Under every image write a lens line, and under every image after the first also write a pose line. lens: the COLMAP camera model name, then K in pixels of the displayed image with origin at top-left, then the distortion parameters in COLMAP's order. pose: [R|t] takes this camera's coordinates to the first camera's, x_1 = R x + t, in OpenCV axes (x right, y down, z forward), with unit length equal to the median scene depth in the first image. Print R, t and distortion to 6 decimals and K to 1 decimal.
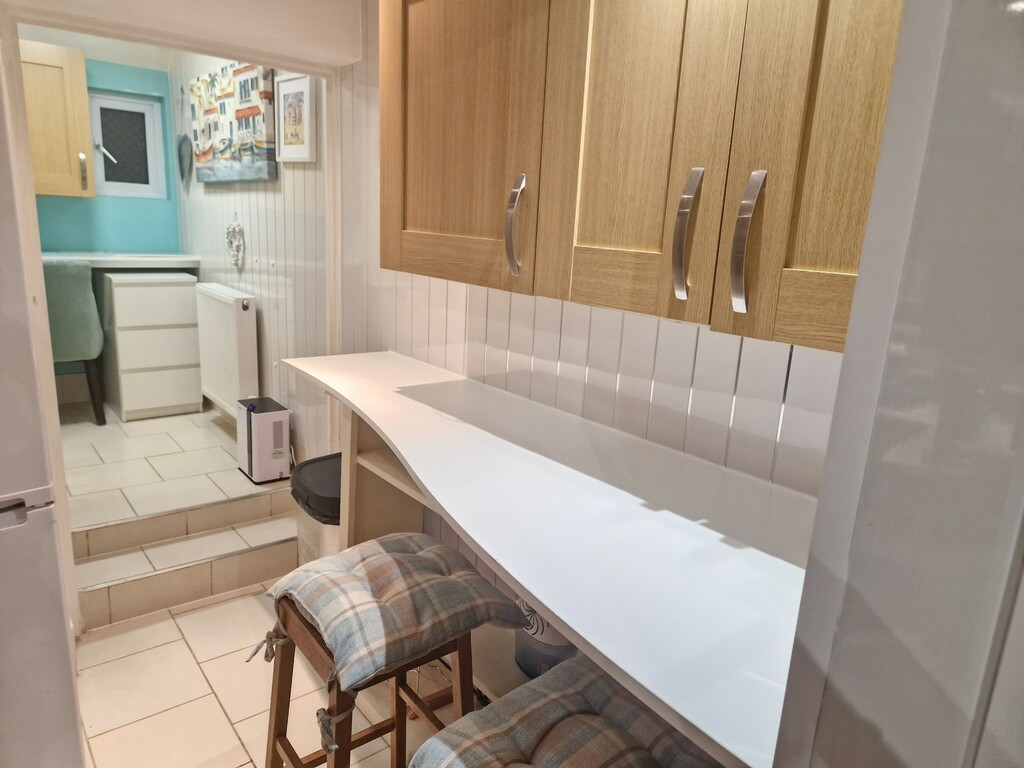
lens RADIAL K [[677.1, 0, 511.2], [0, 677.1, 389.0], [0, 0, 1]] dist [0.091581, -0.090453]
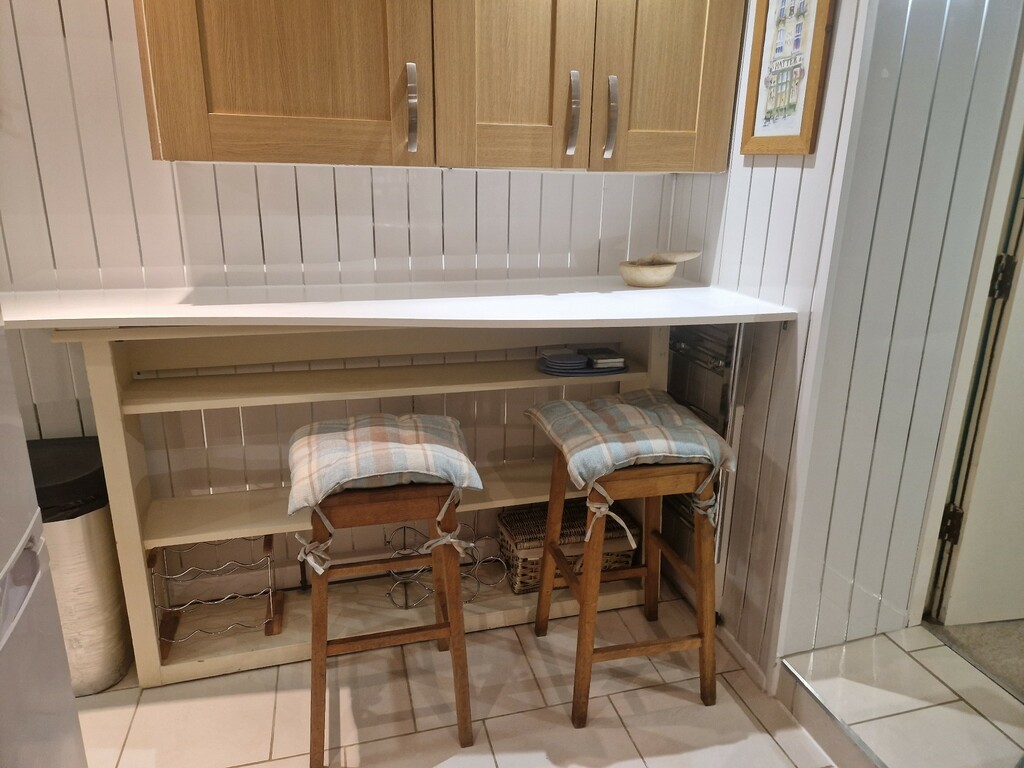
lens RADIAL K [[677.1, 0, 511.2], [0, 677.1, 389.0], [0, 0, 1]] dist [0.091581, -0.090453]
pose [[0.411677, -0.329396, 0.849718, -1.243658], [0.222478, 0.940508, 0.256804, -0.047645], [-0.883757, 0.083323, 0.460469, 0.352040]]
